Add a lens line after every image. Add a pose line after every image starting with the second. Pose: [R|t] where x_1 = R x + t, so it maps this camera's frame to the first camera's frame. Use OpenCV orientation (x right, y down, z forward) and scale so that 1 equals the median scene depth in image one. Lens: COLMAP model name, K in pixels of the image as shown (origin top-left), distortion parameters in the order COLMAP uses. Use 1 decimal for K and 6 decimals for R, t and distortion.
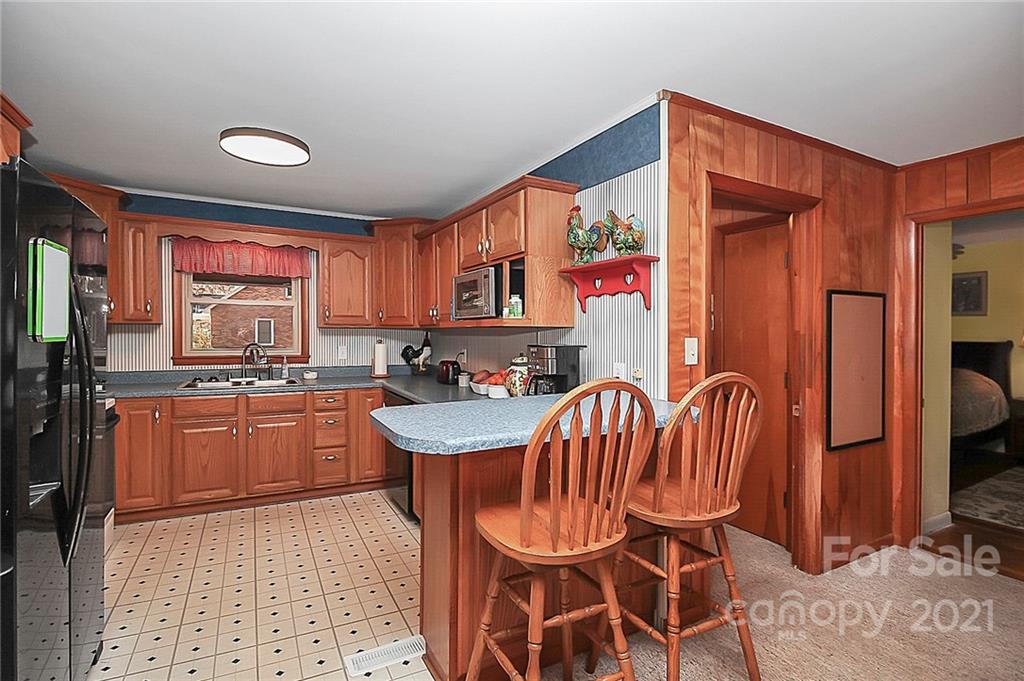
lens RADIAL K [[502.2, 0, 510.9], [0, 502.2, 349.0], [0, 0, 1]] dist [-0.001396, -0.000264]
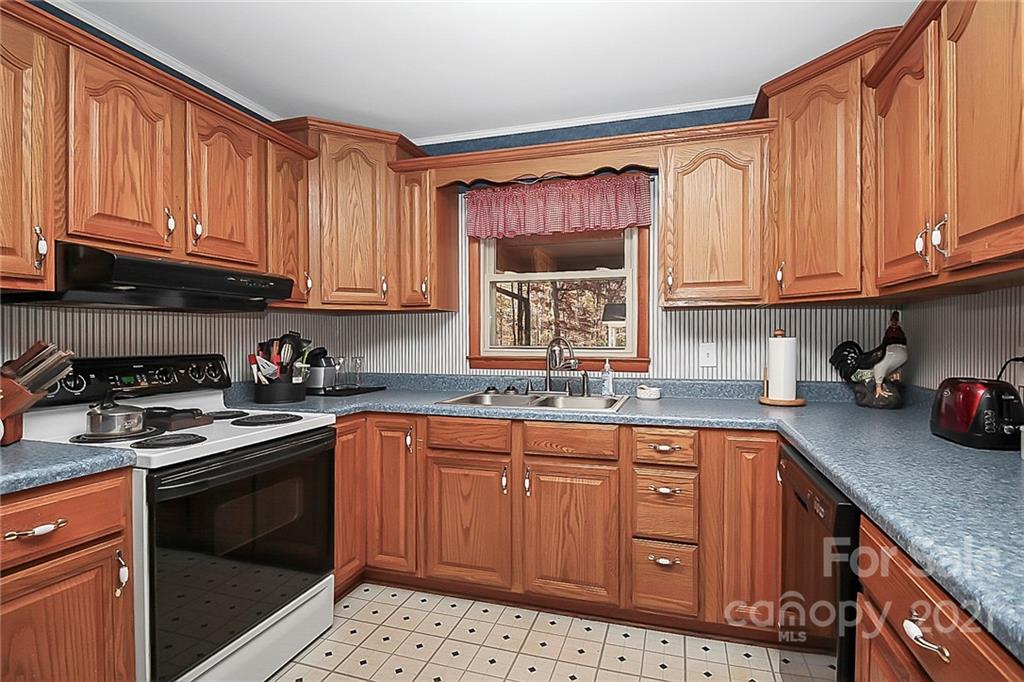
lens RADIAL K [[502.2, 0, 510.9], [0, 502.2, 349.5], [0, 0, 1]] dist [-0.001396, -0.000264]
pose [[0.702562, 0.004932, -0.711605, -0.105358], [-0.013610, 0.999886, -0.006507, 0.008768], [0.711492, 0.014257, 0.702549, 0.516986]]
